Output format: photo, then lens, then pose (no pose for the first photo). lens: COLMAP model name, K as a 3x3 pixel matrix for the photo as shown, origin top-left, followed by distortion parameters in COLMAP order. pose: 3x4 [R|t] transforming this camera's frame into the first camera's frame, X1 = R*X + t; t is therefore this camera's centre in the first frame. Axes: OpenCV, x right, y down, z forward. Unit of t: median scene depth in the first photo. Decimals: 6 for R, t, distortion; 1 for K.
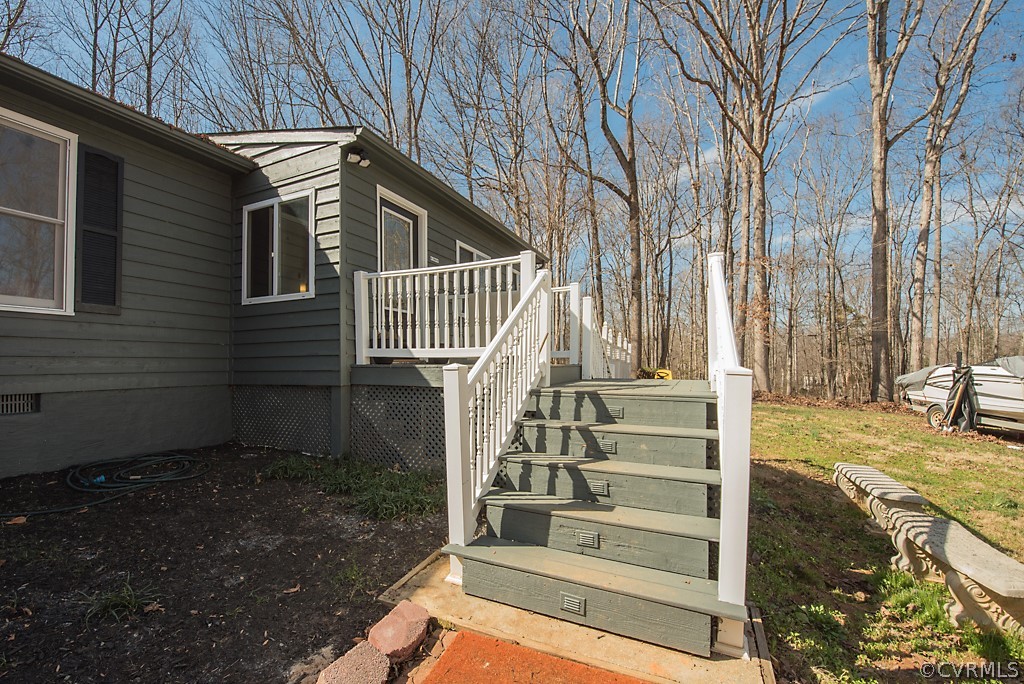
lens RADIAL K [[416.3, 0, 504.4], [0, 416.3, 357.9], [0, 0, 1]] dist [-0.012423, -0.002137]
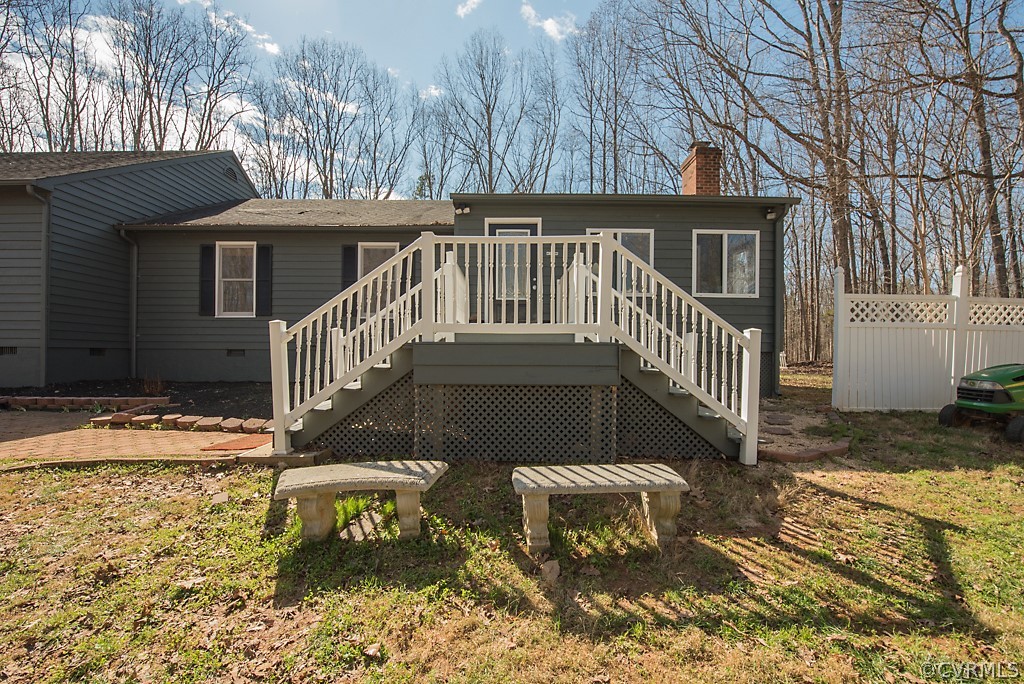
lens RADIAL K [[416.3, 0, 506.3], [0, 416.3, 356.4], [0, 0, 1]] dist [-0.012423, -0.002137]
pose [[0.413776, 0.012230, -0.910297, 1.188520], [0.000862, 0.999904, 0.013825, 0.069610], [0.910378, -0.006506, 0.413725, 0.469952]]
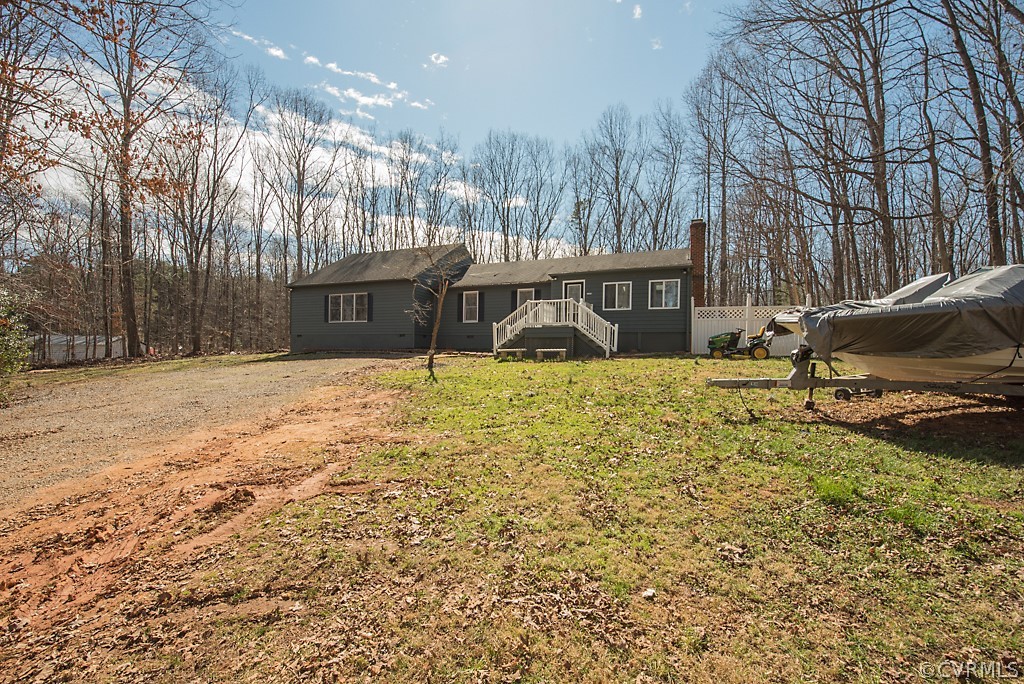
lens RADIAL K [[416.3, 0, 508.9], [0, 416.3, 350.3], [0, 0, 1]] dist [-0.012423, -0.002137]
pose [[0.032069, -0.000874, -0.999485, 3.779958], [-0.001890, 0.999998, -0.000935, 0.244522], [0.999484, 0.001919, 0.032067, 0.401535]]
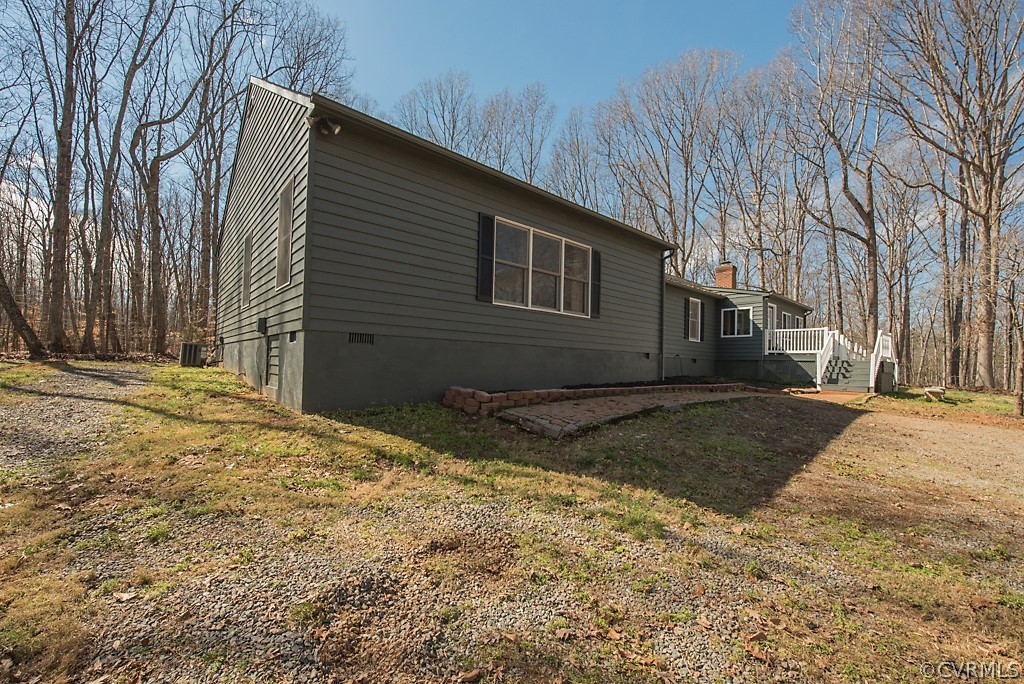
lens RADIAL K [[416.3, 0, 506.7], [0, 416.3, 357.7], [0, 0, 1]] dist [-0.012423, -0.002137]
pose [[0.905847, 0.022250, -0.423020, -0.860797], [-0.025522, 0.999672, -0.002072, 0.106138], [0.422835, 0.012673, 0.906118, -3.226861]]
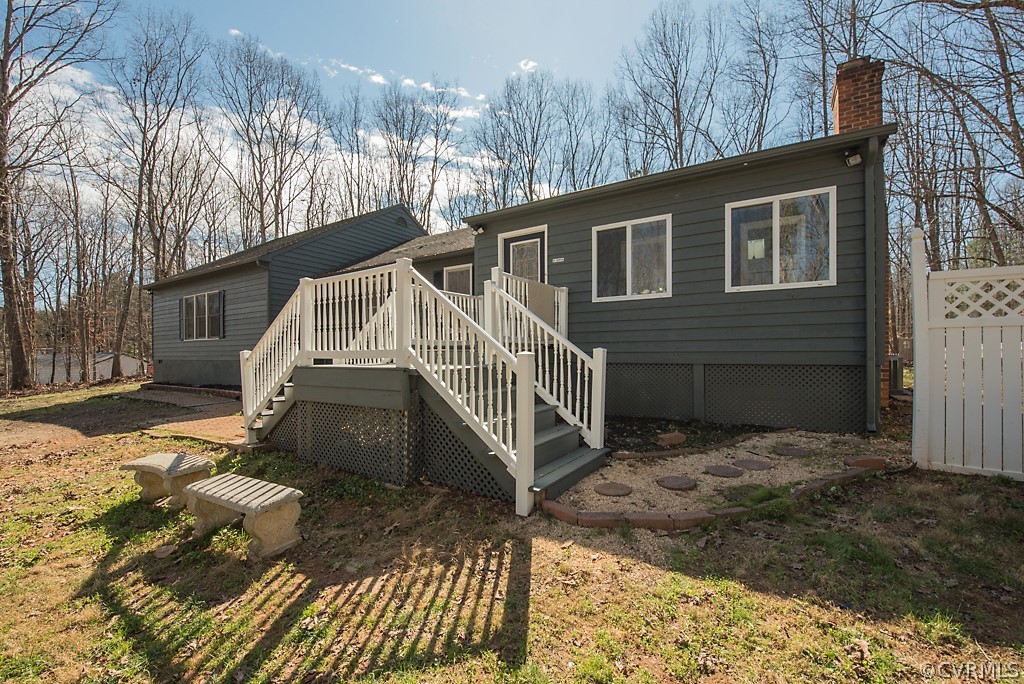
lens RADIAL K [[416.3, 0, 506.4], [0, 416.3, 350.8], [0, 0, 1]] dist [-0.012423, -0.002137]
pose [[-0.146292, 0.001378, -0.989241, 1.326080], [0.017335, 0.999849, -0.001171, 0.024148], [0.989090, -0.017319, -0.146293, 1.335914]]
